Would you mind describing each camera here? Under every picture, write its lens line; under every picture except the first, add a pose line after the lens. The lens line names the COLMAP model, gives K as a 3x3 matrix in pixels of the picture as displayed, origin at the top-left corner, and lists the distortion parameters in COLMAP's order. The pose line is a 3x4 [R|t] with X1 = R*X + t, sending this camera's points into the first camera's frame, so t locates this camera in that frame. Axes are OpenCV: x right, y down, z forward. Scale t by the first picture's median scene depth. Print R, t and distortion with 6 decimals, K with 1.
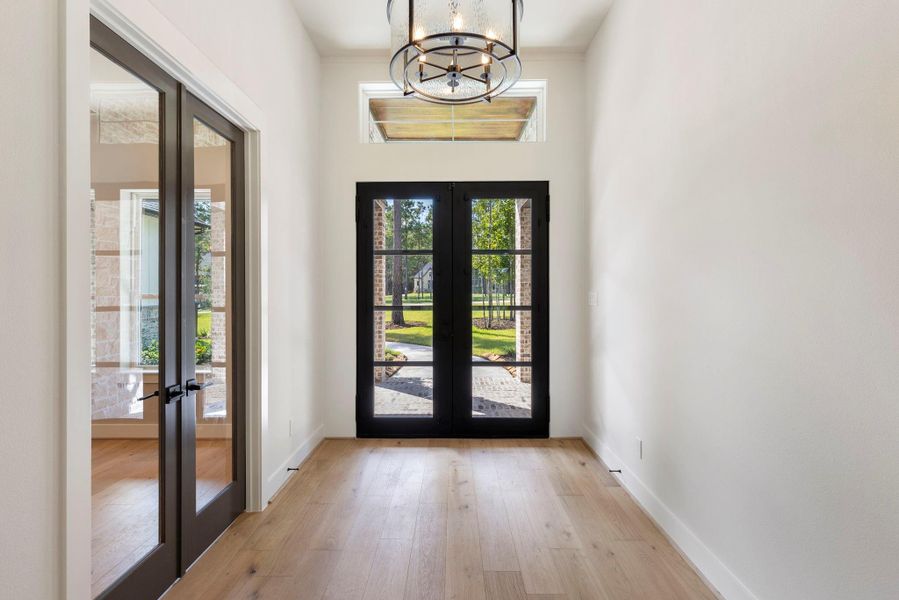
lens RADIAL K [[408.7, 0, 447.8], [0, 408.7, 290.9], [0, 0, 1]] dist [0.008084, -0.000818]
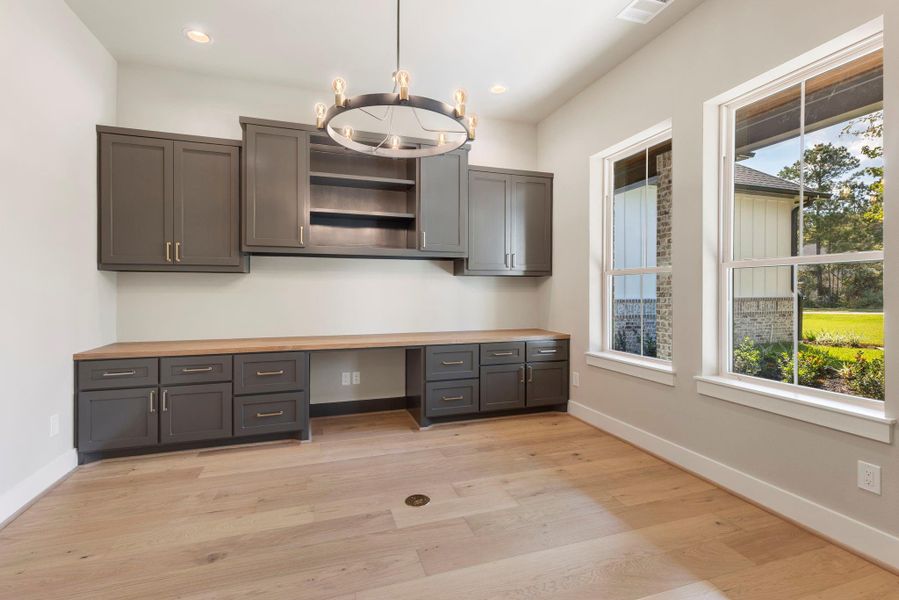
lens RADIAL K [[408.7, 0, 447.8], [0, 408.7, 295.8], [0, 0, 1]] dist [0.008084, -0.000818]
pose [[0.321844, 0.001287, -0.946792, -0.116419], [0.008850, 0.999951, 0.004368, 0.022670], [0.946751, -0.009785, 0.321817, 0.151336]]
